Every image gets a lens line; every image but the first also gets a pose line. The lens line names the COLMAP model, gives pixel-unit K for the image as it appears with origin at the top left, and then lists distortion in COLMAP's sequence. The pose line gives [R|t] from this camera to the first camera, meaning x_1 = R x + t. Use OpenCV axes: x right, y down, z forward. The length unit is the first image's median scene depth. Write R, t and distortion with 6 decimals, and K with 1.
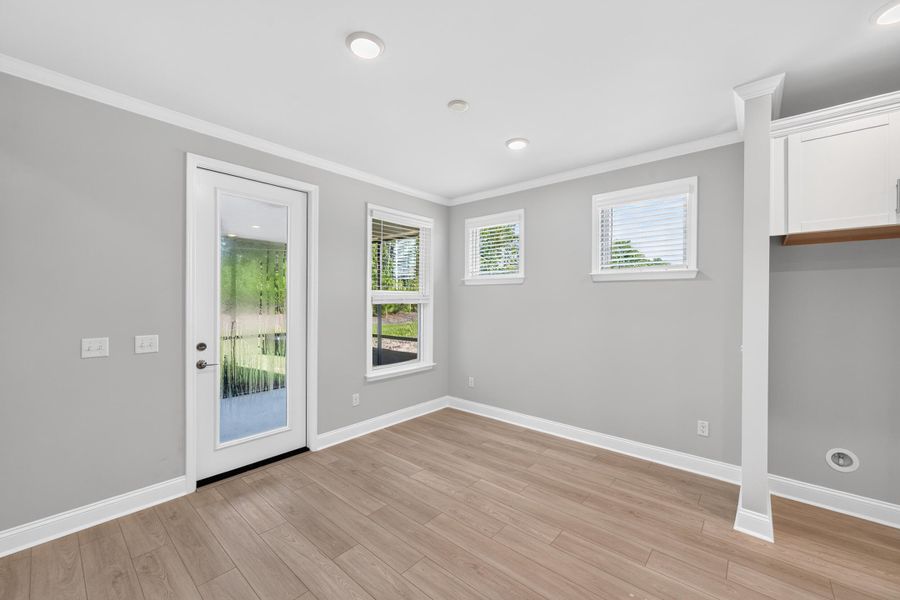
lens RADIAL K [[354.2, 0, 450.9], [0, 354.2, 302.5], [0, 0, 1]] dist [-0.001222, 0.000166]
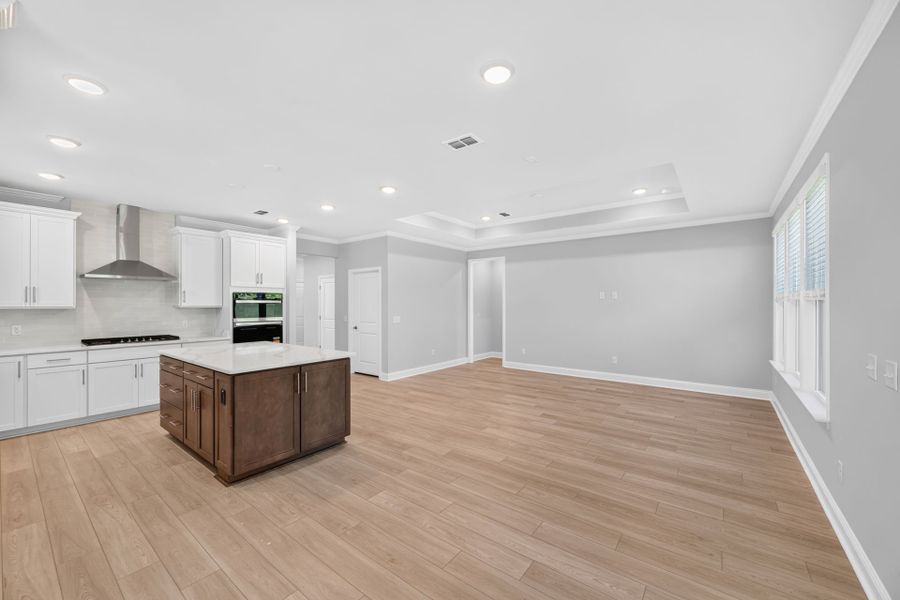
lens RADIAL K [[354.2, 0, 450.9], [0, 354.2, 302.5], [0, 0, 1]] dist [-0.001222, 0.000166]
pose [[-0.998556, -0.005915, -0.053396, -0.026865], [-0.006023, 0.999980, 0.001872, -0.003755], [0.053384, 0.002191, -0.998572, 1.287178]]
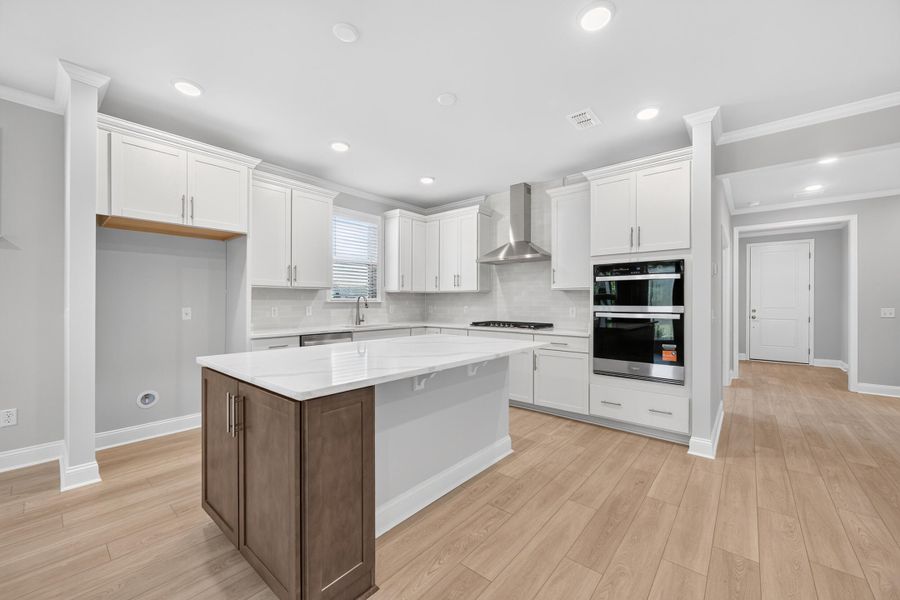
lens RADIAL K [[350.8, 0, 453.1], [0, 350.8, 300.7], [0, 0, 1]] dist [-0.003441, -0.000422]
pose [[-0.019235, -0.002069, 0.999813, -0.172086], [0.002699, 0.999994, 0.002121, 0.068719], [-0.999811, 0.002739, -0.019229, -0.086166]]
